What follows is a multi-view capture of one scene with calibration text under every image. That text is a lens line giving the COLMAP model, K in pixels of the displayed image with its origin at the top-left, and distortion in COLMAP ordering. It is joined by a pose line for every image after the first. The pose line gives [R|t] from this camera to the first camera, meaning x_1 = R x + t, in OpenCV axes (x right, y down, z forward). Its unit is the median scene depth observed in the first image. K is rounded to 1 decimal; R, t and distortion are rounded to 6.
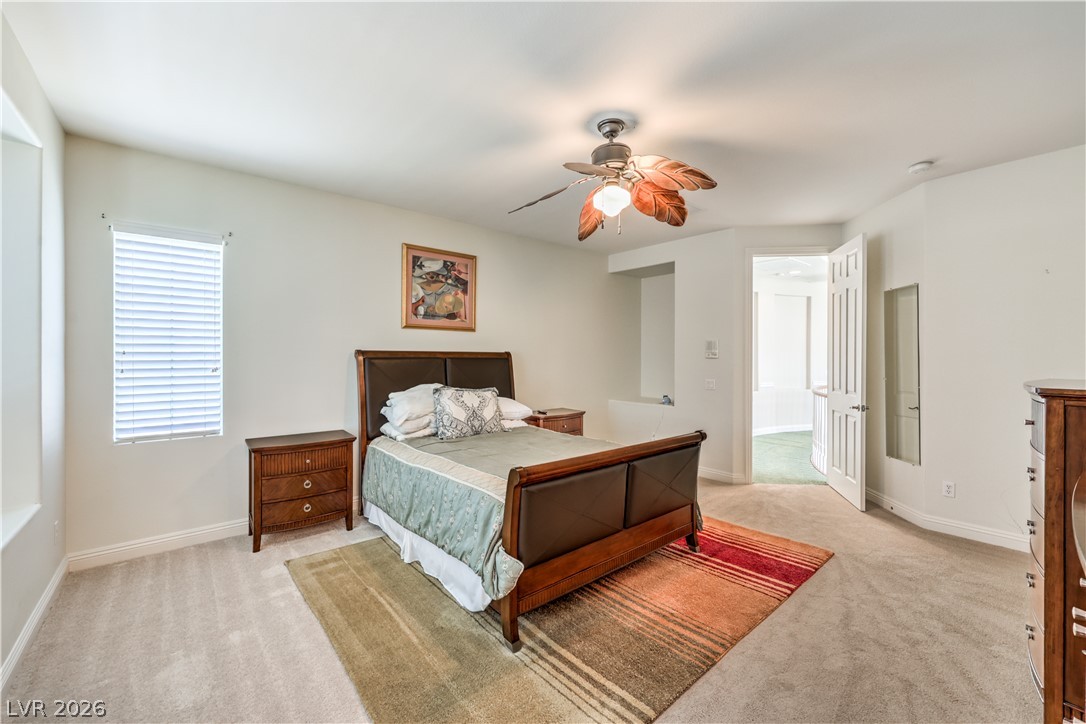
lens RADIAL K [[443.9, 0, 546.0], [0, 443.9, 362.4], [0, 0, 1]] dist [-0.001493, 0.000012]
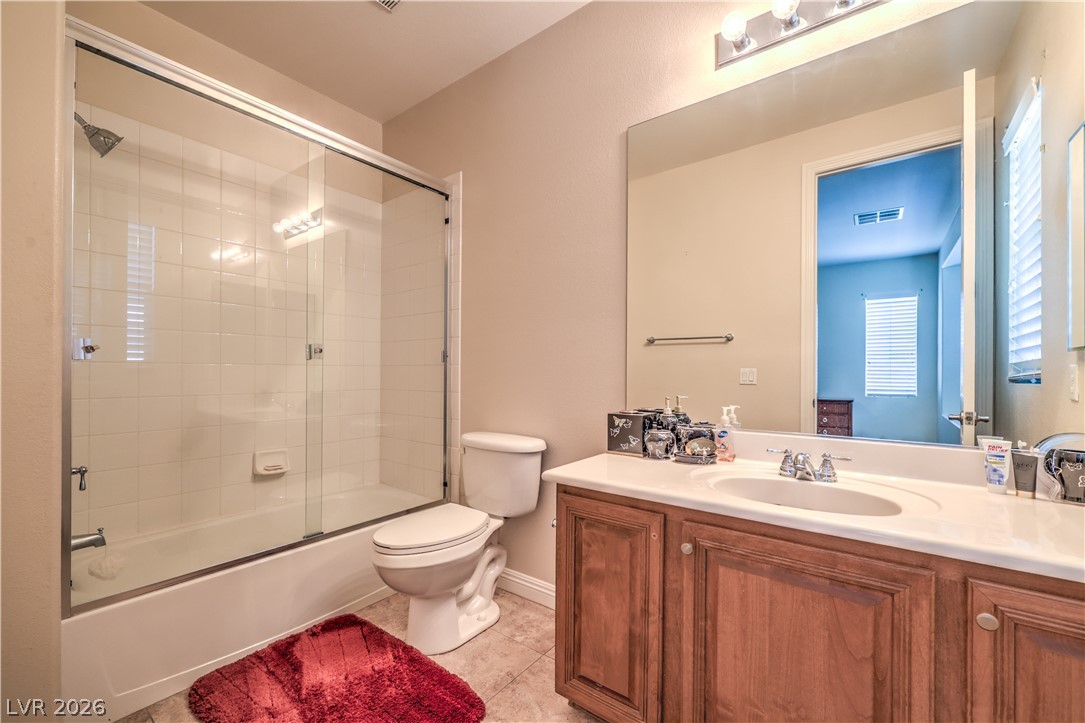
lens RADIAL K [[443.5, 0, 545.8], [0, 443.5, 362.6], [0, 0, 1]] dist [-0.001493, 0.000012]
pose [[0.210607, -0.000971, -0.977570, 0.840594], [-0.000565, 0.999999, -0.001115, 0.020143], [0.977571, 0.000787, 0.210606, -1.015332]]
